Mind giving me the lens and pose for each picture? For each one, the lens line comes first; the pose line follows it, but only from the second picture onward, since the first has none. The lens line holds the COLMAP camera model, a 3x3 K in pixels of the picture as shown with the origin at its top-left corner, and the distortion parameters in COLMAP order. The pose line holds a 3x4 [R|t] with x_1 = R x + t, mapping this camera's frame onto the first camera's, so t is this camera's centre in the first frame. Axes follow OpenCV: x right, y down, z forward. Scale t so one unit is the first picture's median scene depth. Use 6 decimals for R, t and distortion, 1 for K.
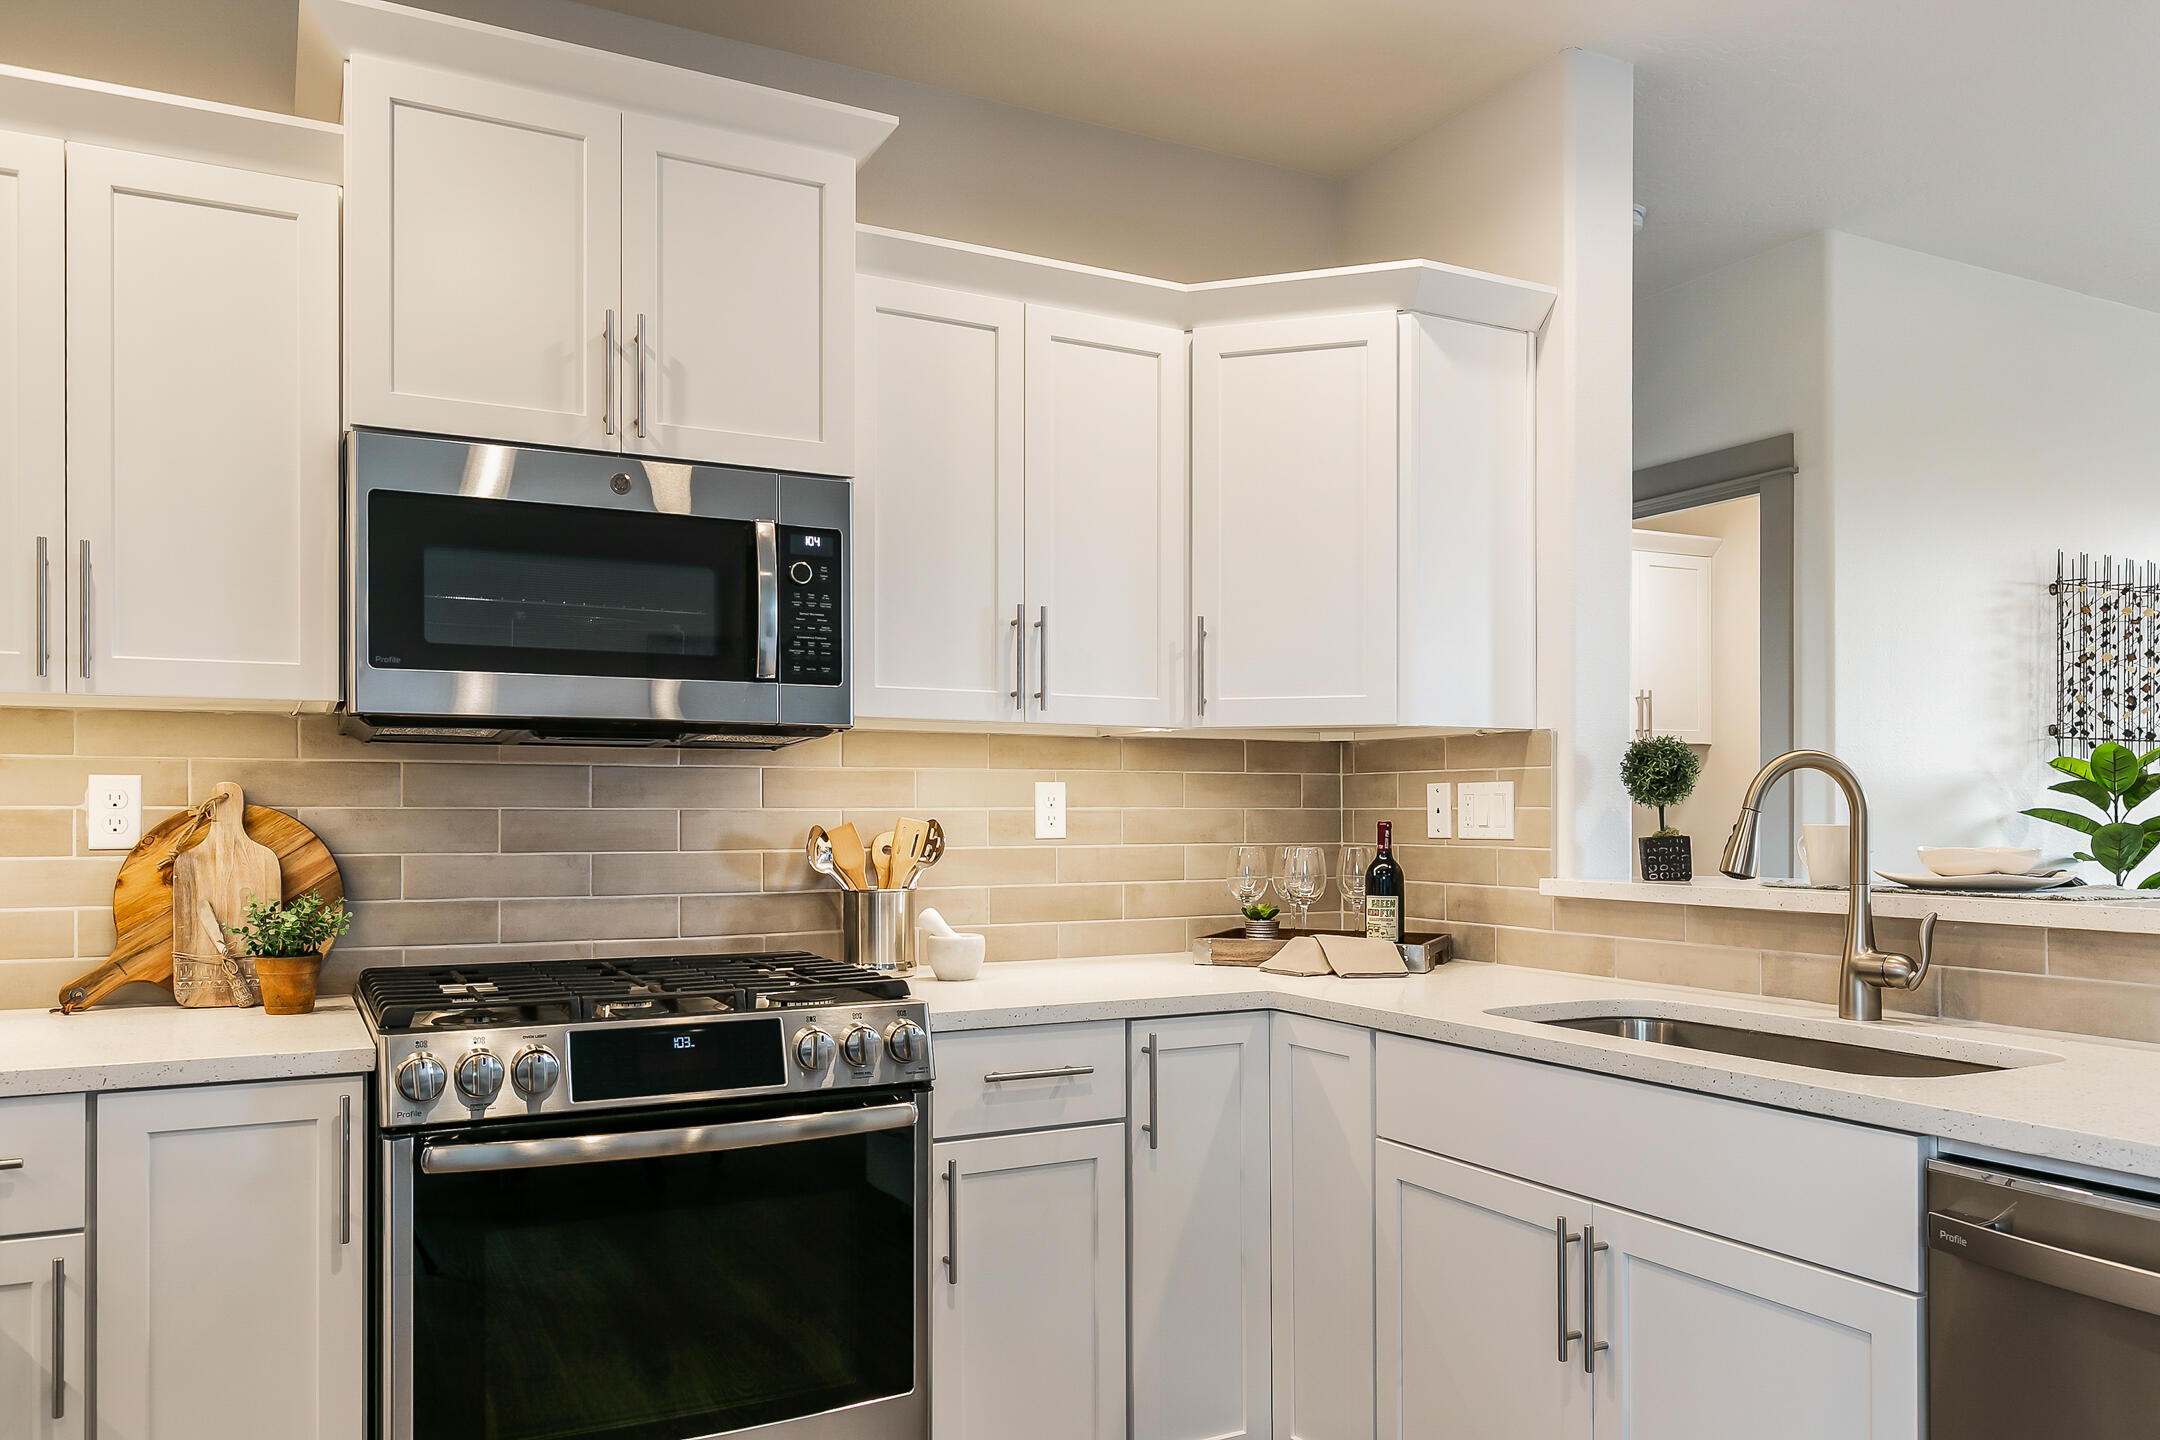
lens RADIAL K [[1539.9, 0, 1107.8], [0, 1539.9, 810.0], [0, 0, 1]] dist [-0.002542, -0.001941]
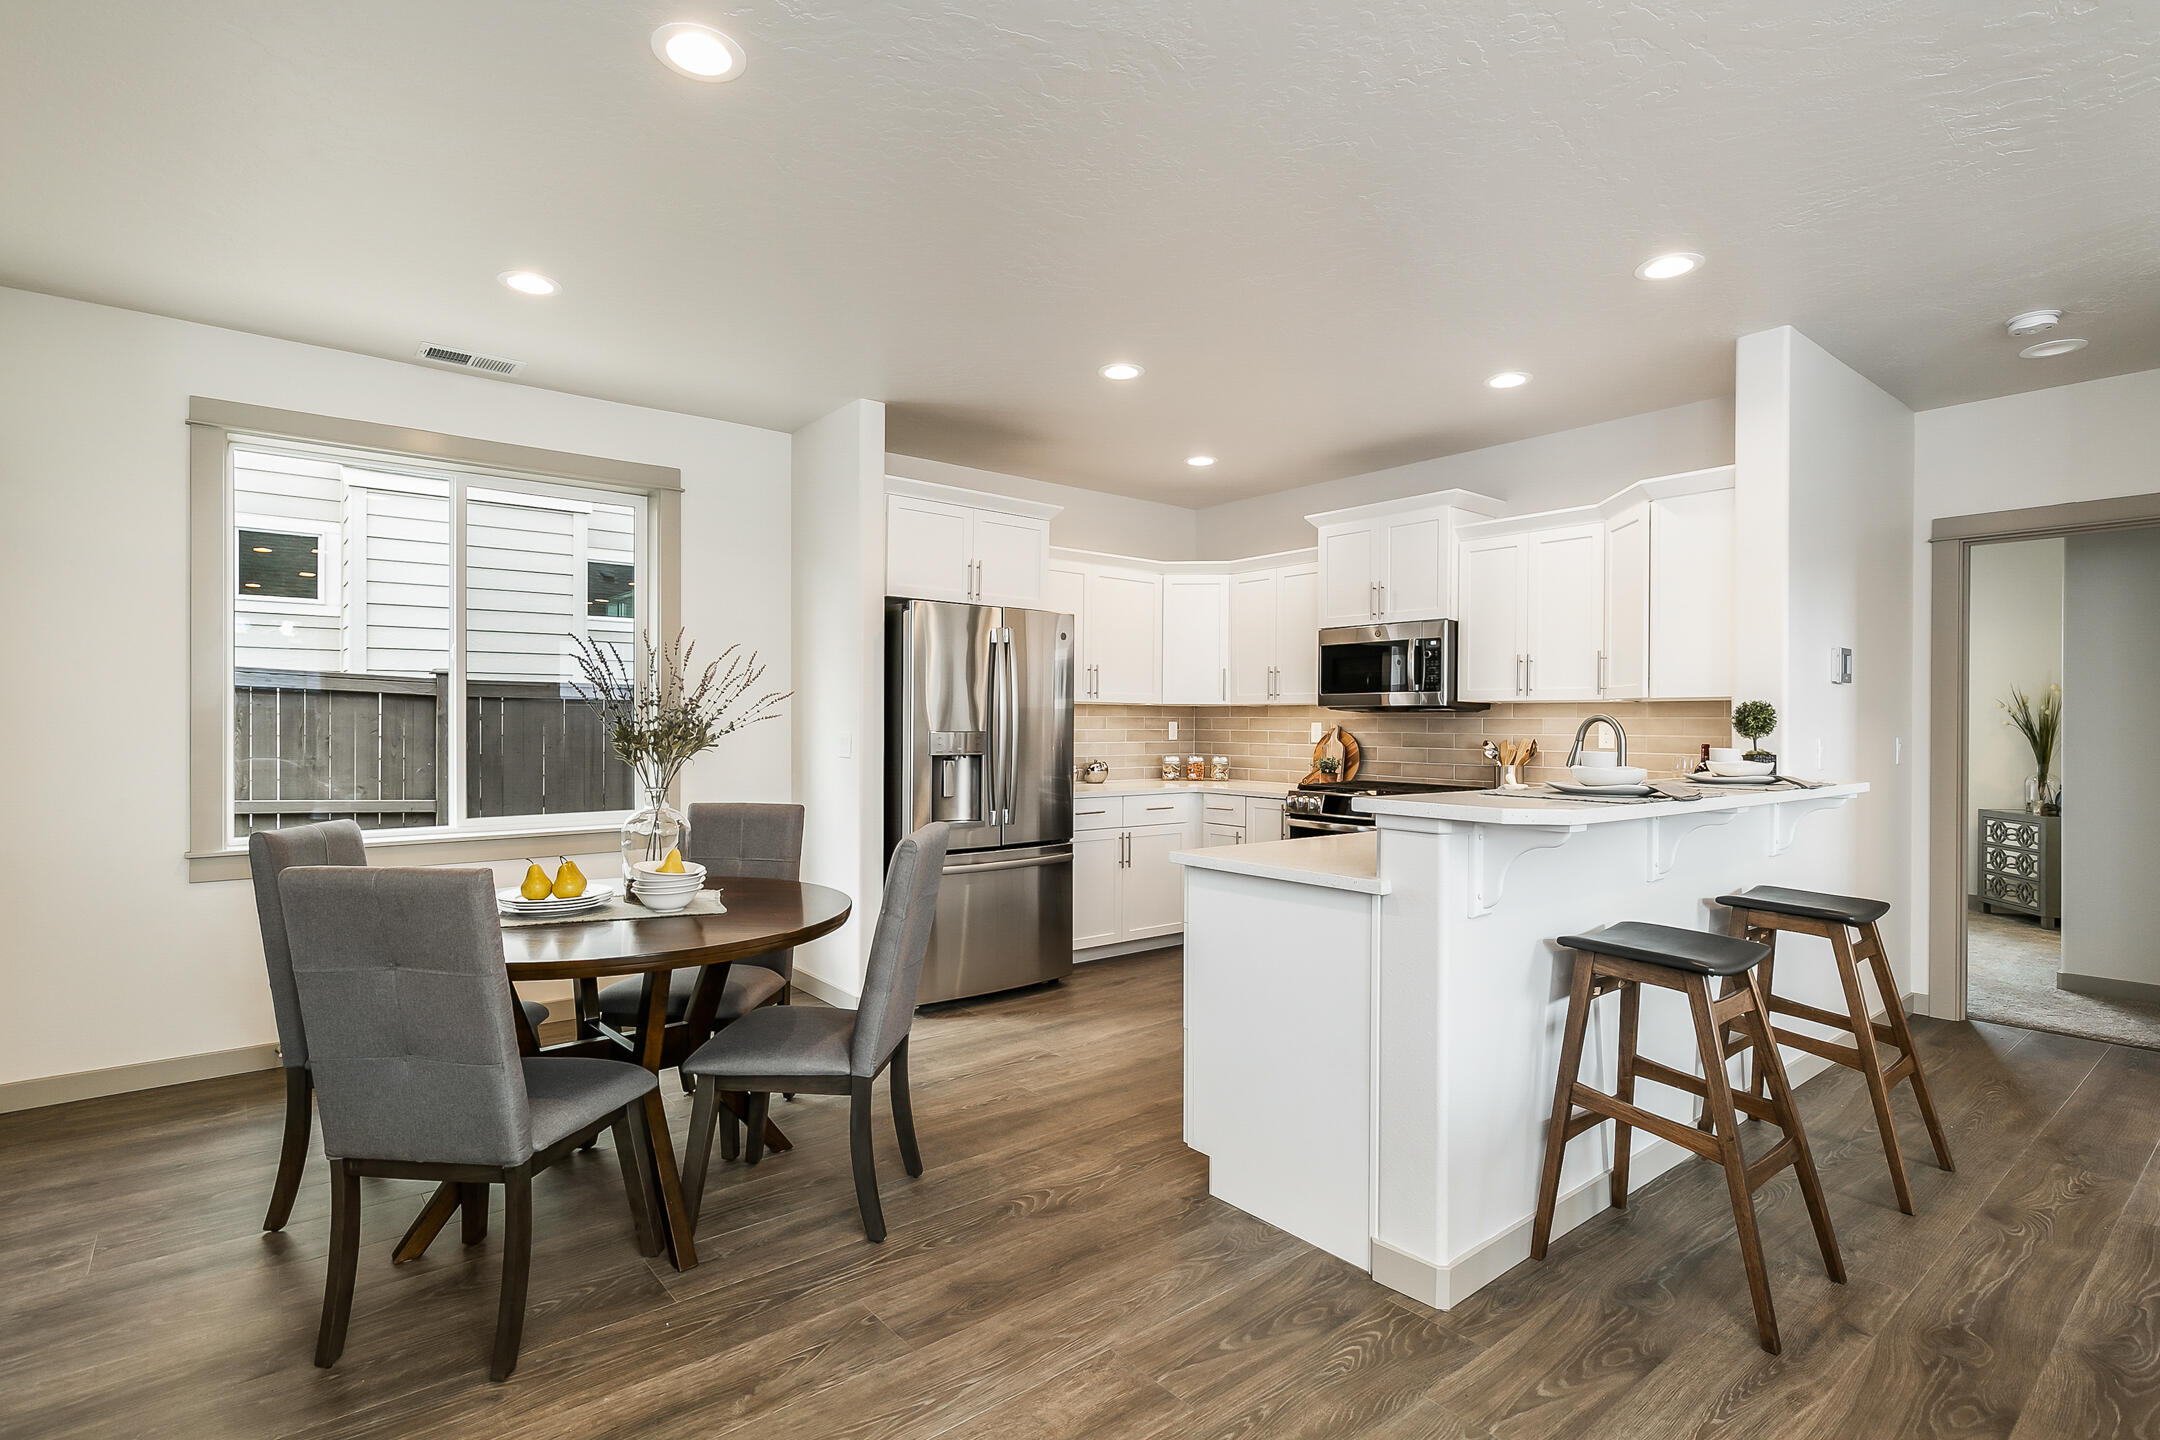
lens RADIAL K [[1053.1, 0, 1090.6], [0, 1053.1, 727.0], [0, 0, 1]] dist [-0.003185, -0.000250]
pose [[0.205963, 0.004838, -0.978548, 1.633623], [-0.003151, 0.999986, 0.004281, -0.021226], [0.978555, 0.002201, 0.205975, -0.047741]]
